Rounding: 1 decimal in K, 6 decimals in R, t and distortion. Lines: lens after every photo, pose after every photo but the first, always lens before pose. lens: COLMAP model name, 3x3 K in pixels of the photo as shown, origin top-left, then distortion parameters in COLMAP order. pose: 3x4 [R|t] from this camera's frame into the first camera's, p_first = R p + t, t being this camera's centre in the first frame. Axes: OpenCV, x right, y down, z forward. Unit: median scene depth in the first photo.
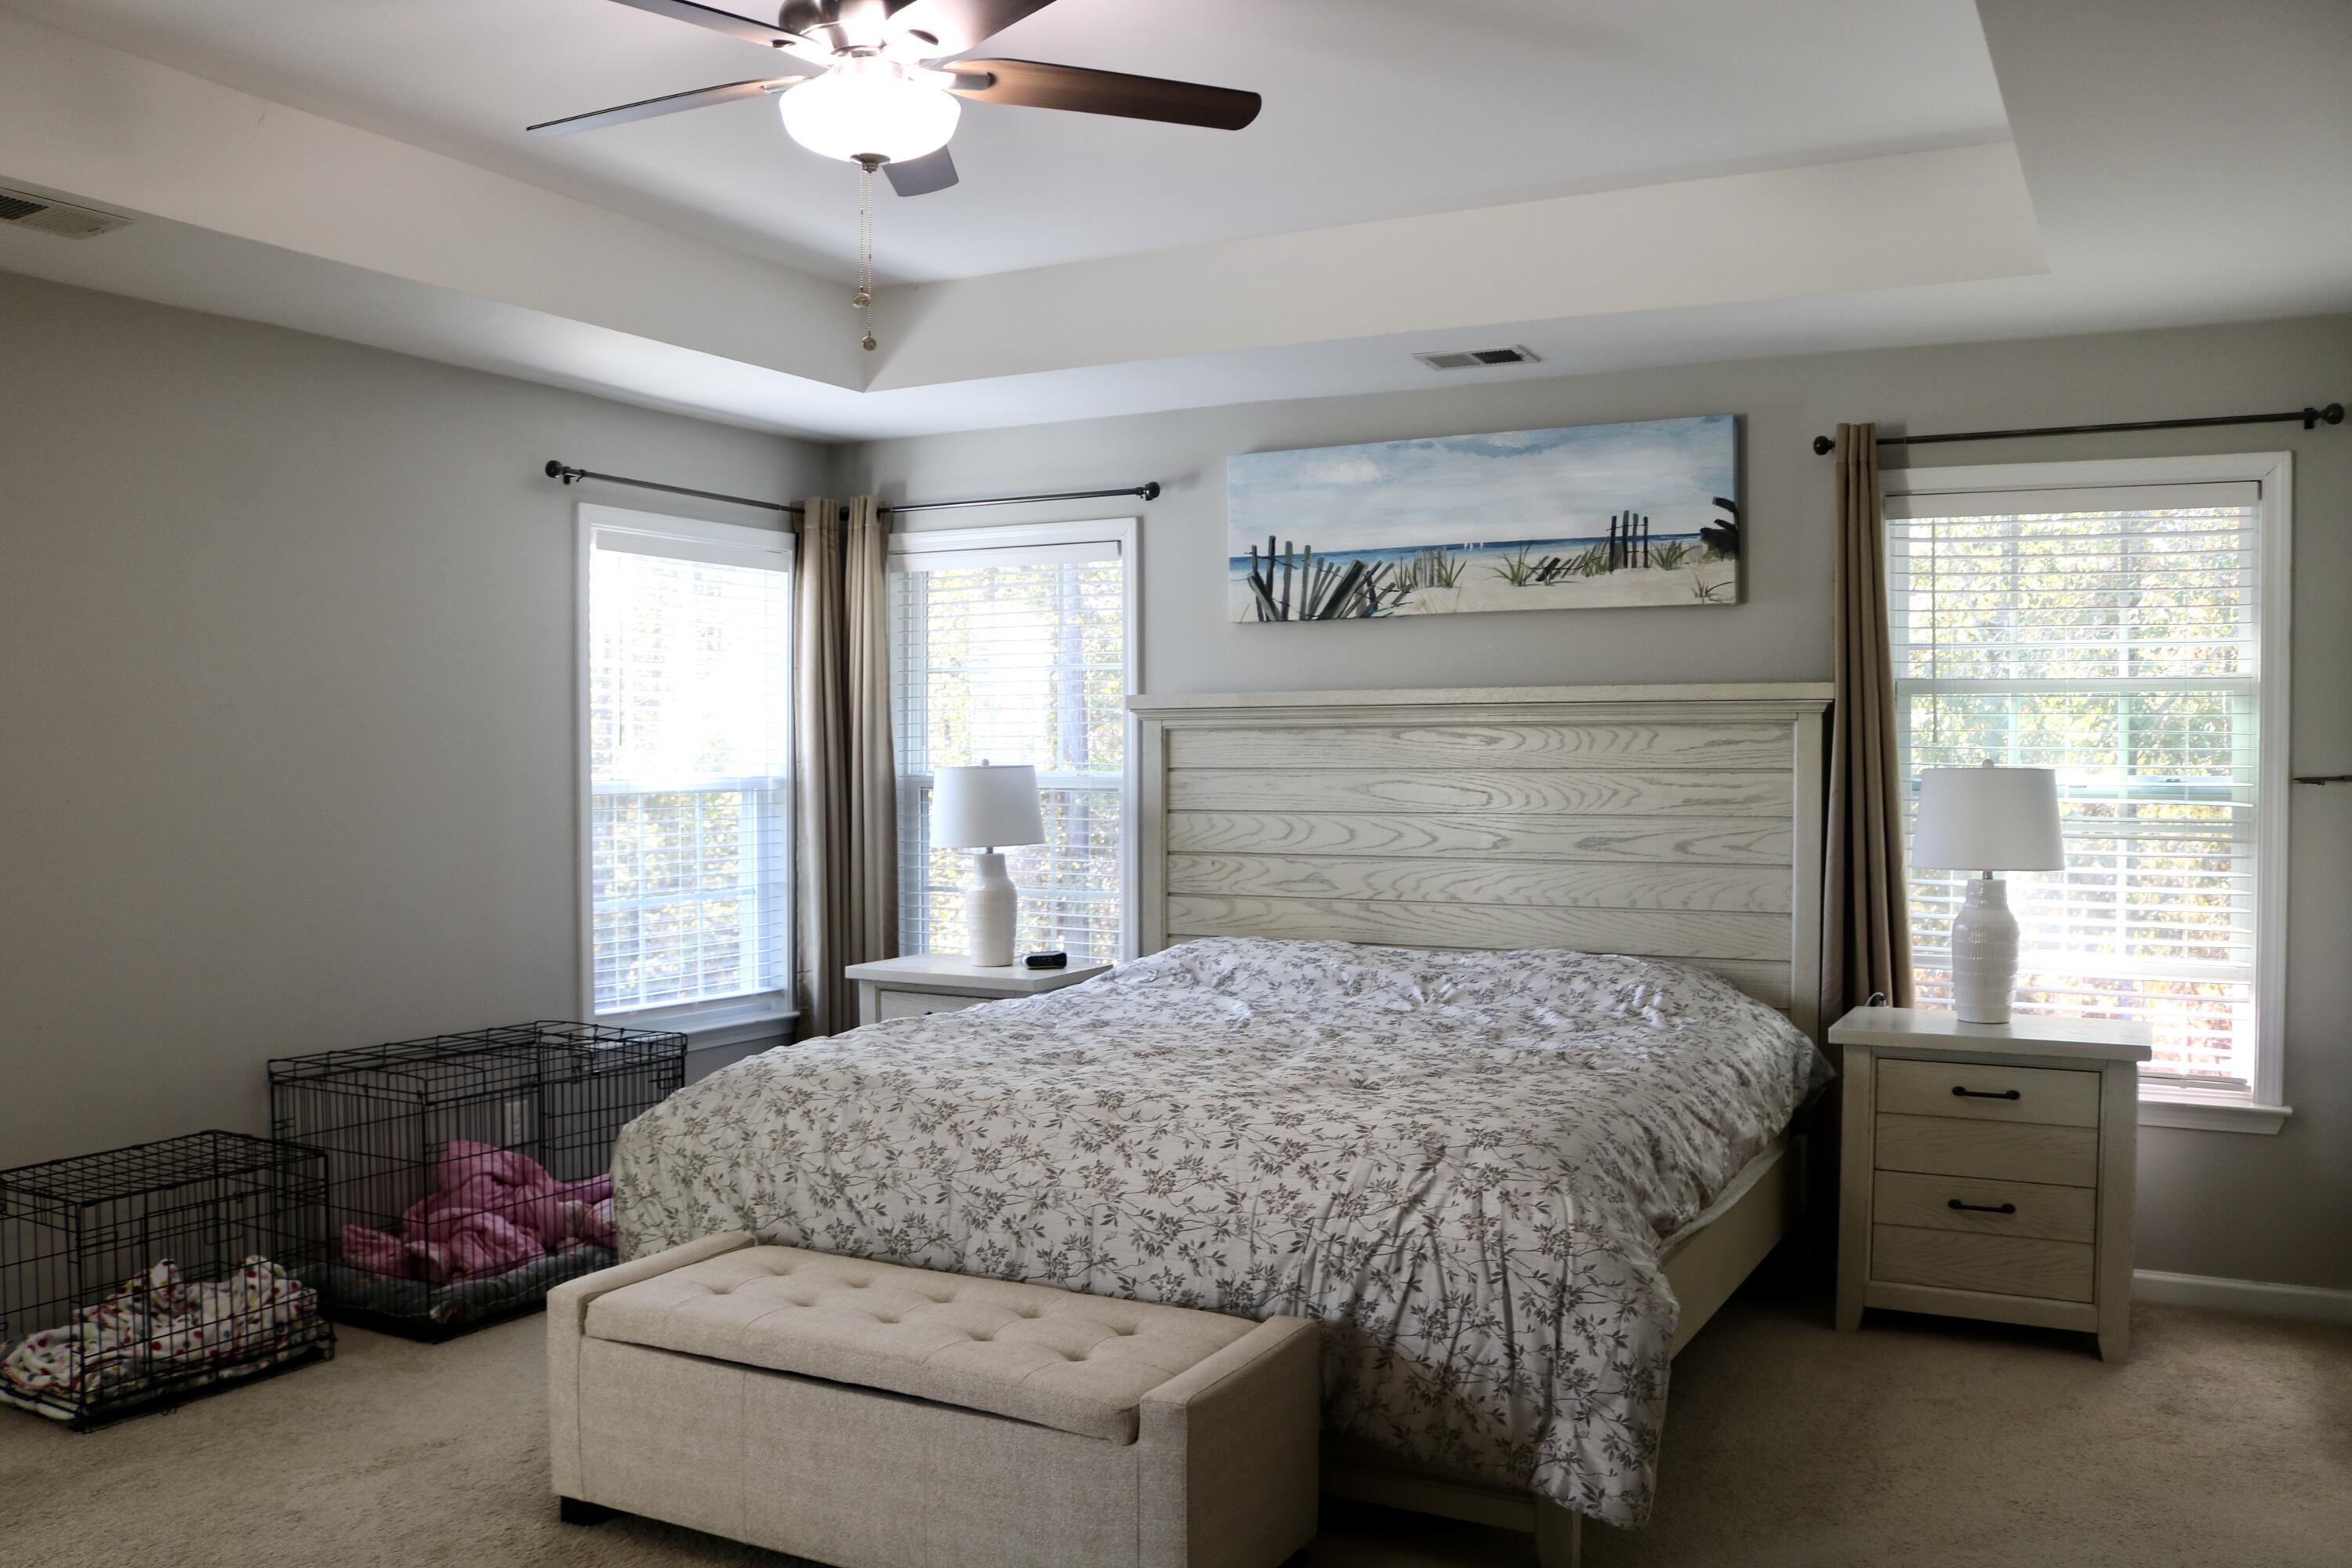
lens RADIAL K [[1936.4, 0, 1158.5], [0, 1936.4, 795.9], [0, 0, 1]] dist [-0.159425, 0.131449]
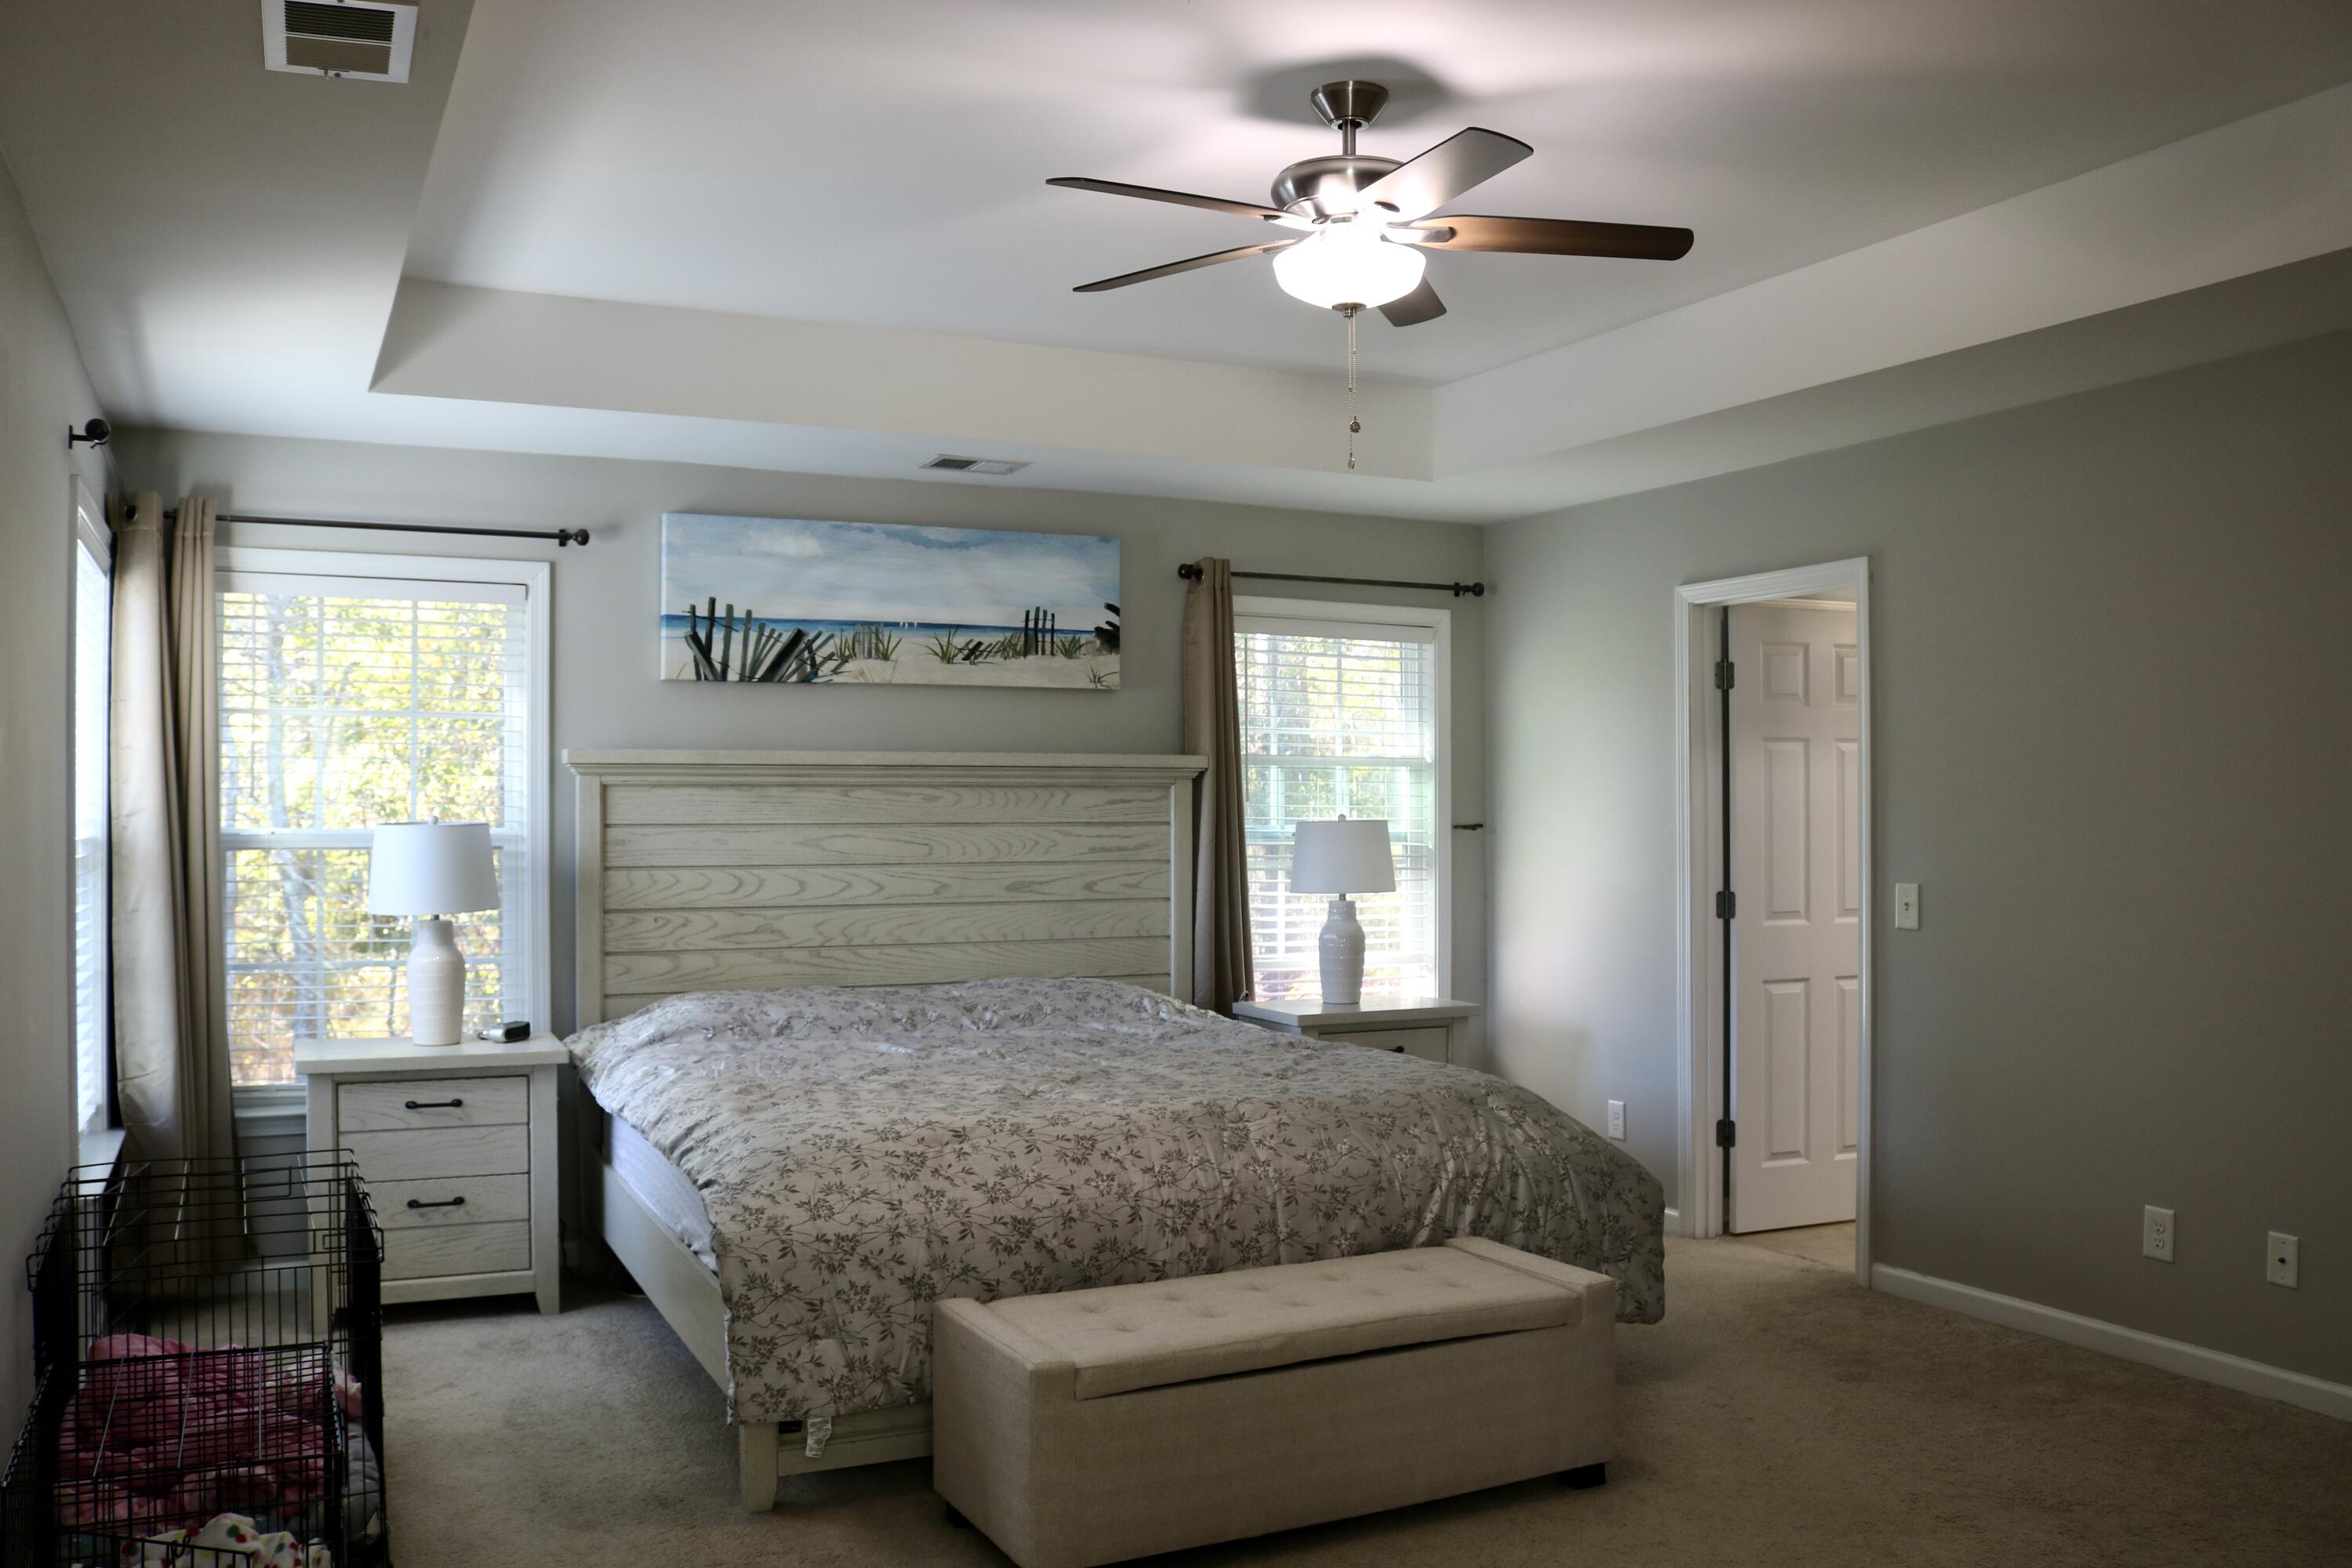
lens RADIAL K [[1936.4, 0, 1158.5], [0, 1936.4, 795.9], [0, 0, 1]] dist [-0.159425, 0.131449]
pose [[0.586145, 0.006495, 0.810180, -0.658813], [0.015195, 0.999704, -0.019007, -0.006716], [-0.810064, 0.023451, 0.585872, 0.225280]]
